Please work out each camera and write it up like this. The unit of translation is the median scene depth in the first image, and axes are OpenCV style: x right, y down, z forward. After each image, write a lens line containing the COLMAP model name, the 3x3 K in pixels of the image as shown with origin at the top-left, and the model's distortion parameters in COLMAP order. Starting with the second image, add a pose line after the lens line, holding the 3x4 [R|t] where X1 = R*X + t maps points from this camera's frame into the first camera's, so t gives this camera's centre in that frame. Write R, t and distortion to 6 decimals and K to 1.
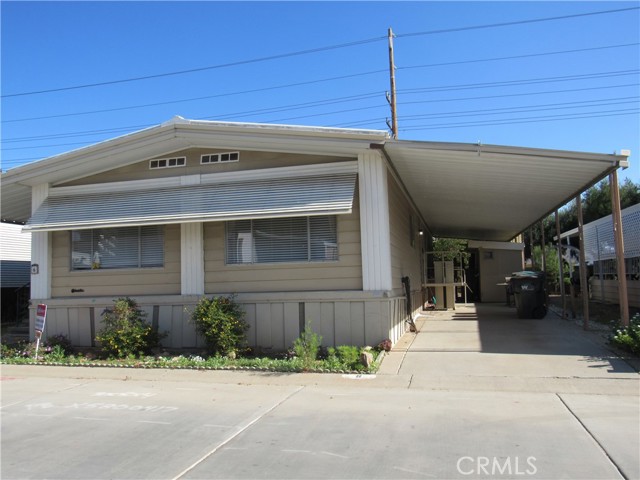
lens RADIAL K [[523.7, 0, 320.0], [0, 523.7, 240.0], [0, 0, 1]] dist [-0.007418, -0.004811]
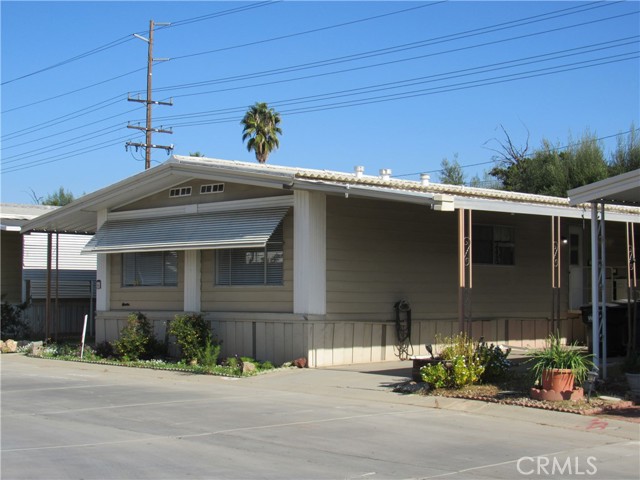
lens RADIAL K [[1157.7, 0, 320.0], [0, 1157.7, 240.0], [0, 0, 1]] dist [-0.003083, 0.028534]
pose [[0.845139, 0.004118, -0.534531, 1.310460], [0.016126, 0.999319, 0.033196, -0.126942], [0.534304, -0.036675, 0.844497, -0.943178]]
